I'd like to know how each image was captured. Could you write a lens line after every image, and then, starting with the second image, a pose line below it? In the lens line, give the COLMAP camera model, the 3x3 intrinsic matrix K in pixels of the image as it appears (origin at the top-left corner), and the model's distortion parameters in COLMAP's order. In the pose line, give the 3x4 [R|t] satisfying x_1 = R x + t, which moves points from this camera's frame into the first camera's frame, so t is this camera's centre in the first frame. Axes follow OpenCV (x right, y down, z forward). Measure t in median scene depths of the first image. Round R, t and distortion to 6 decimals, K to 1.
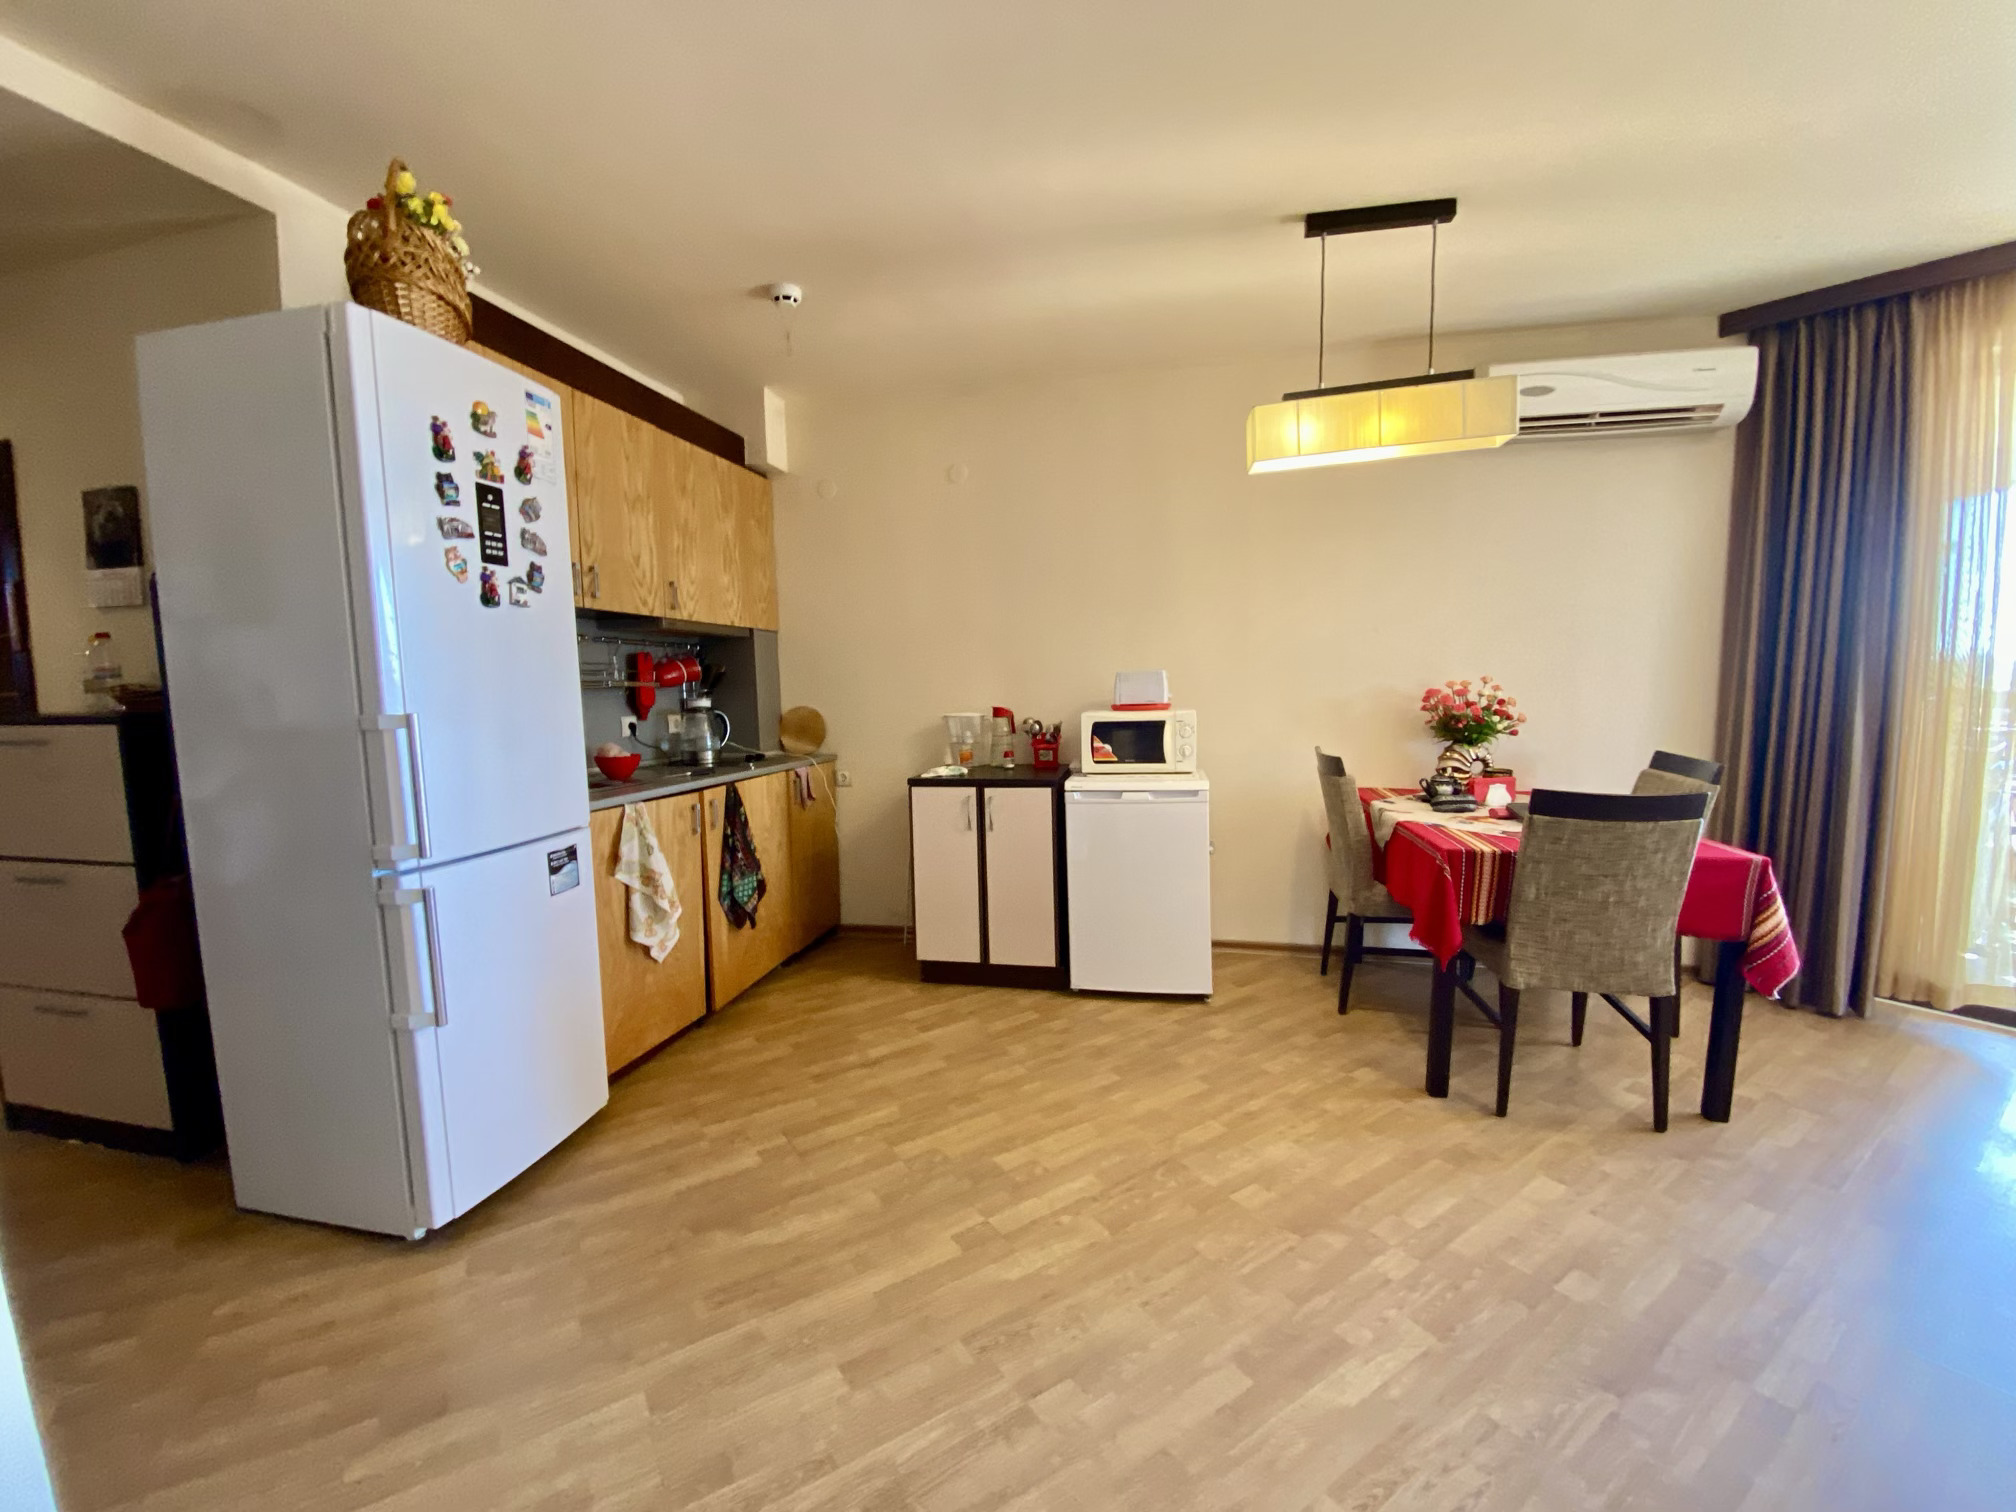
lens RADIAL K [[811.9, 0, 1020.2], [0, 811.9, 763.4], [0, 0, 1]] dist [-0.001481, -0.006139]
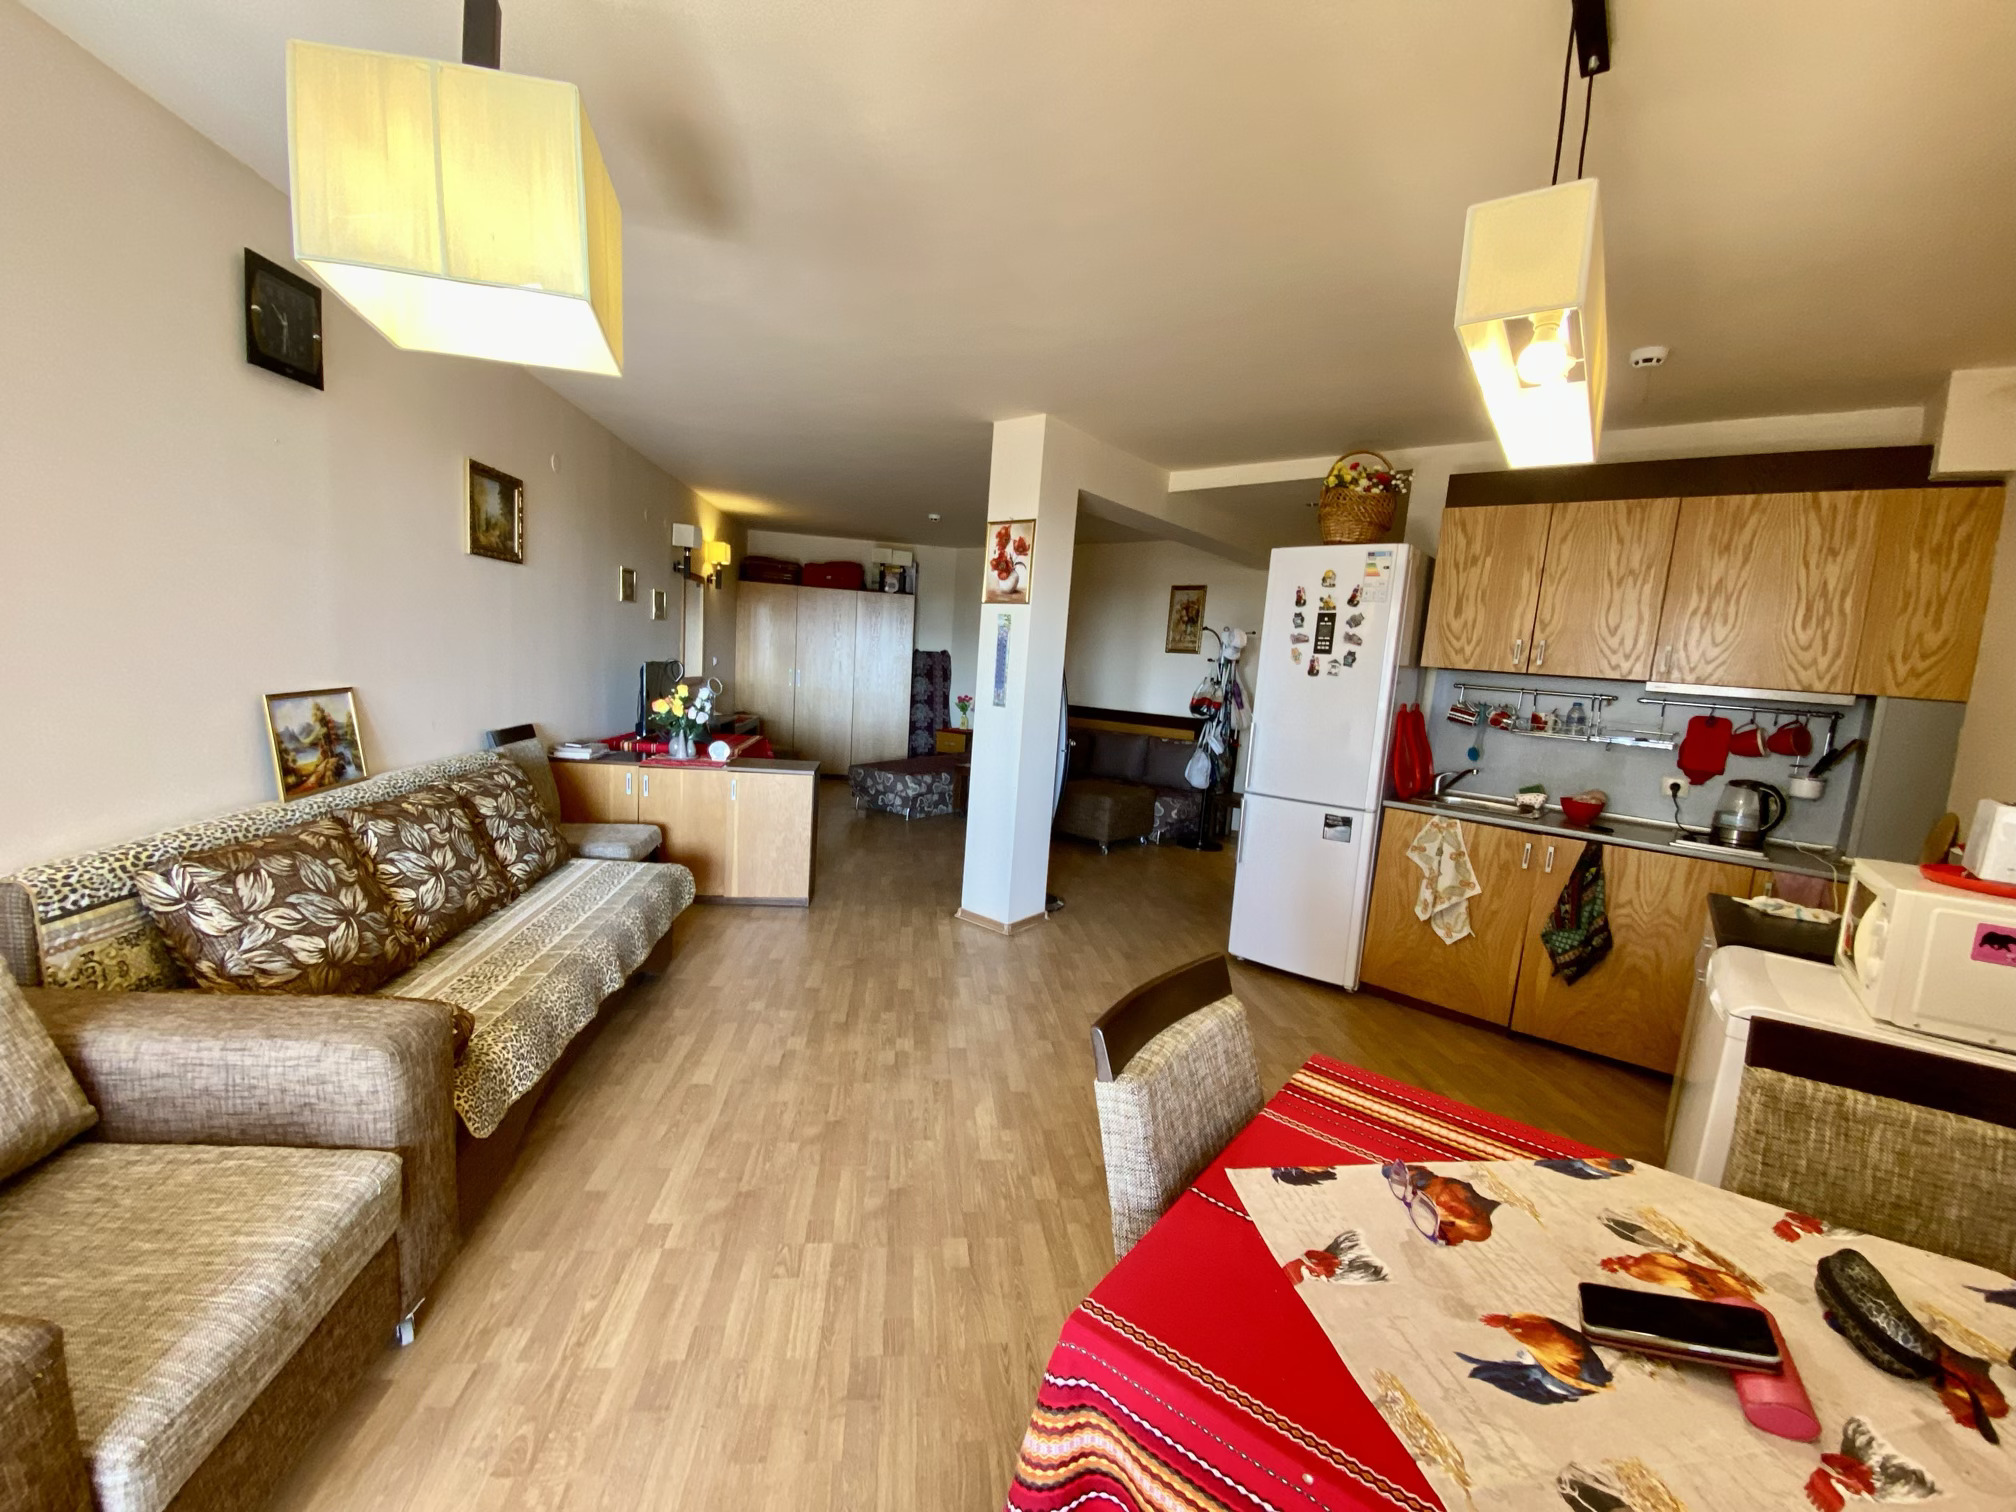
lens RADIAL K [[811.9, 0, 1010.6], [0, 811.9, 787.7], [0, 0, 1]] dist [-0.001481, -0.006139]
pose [[-0.451175, 0.114851, -0.885014, 1.368319], [-0.155303, 0.966449, 0.204591, -0.212250], [0.878819, 0.229752, -0.418201, 1.192486]]
